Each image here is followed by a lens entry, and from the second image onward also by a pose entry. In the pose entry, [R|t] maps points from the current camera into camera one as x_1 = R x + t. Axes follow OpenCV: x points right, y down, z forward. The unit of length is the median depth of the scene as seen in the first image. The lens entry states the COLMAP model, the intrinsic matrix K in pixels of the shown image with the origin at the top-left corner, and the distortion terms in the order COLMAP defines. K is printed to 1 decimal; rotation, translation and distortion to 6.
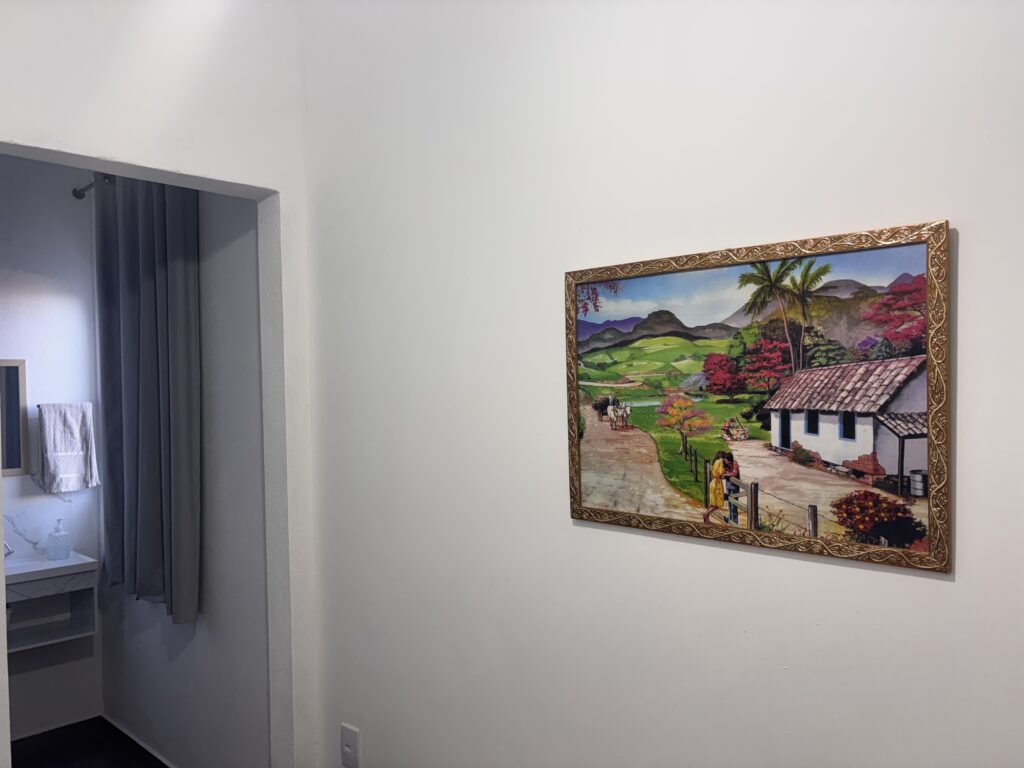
lens RADIAL K [[796.4, 0, 514.2], [0, 796.4, 394.6], [0, 0, 1]] dist [0.060553, -0.071968]
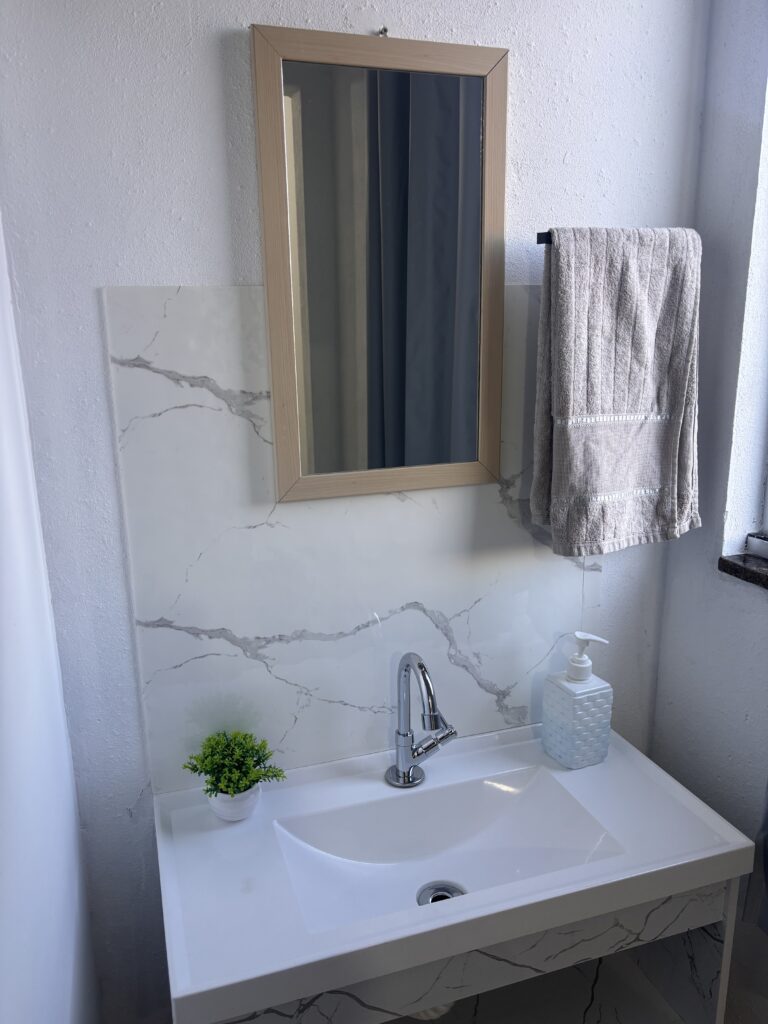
lens RADIAL K [[796.4, 0, 385.0], [0, 796.4, 516.5], [0, 0, 1]] dist [0.060553, -0.071968]
pose [[0.890955, 0.116574, -0.438873, -0.506730], [-0.010532, 0.971531, 0.236677, 0.041643], [0.453969, -0.206247, 0.866819, 0.721169]]
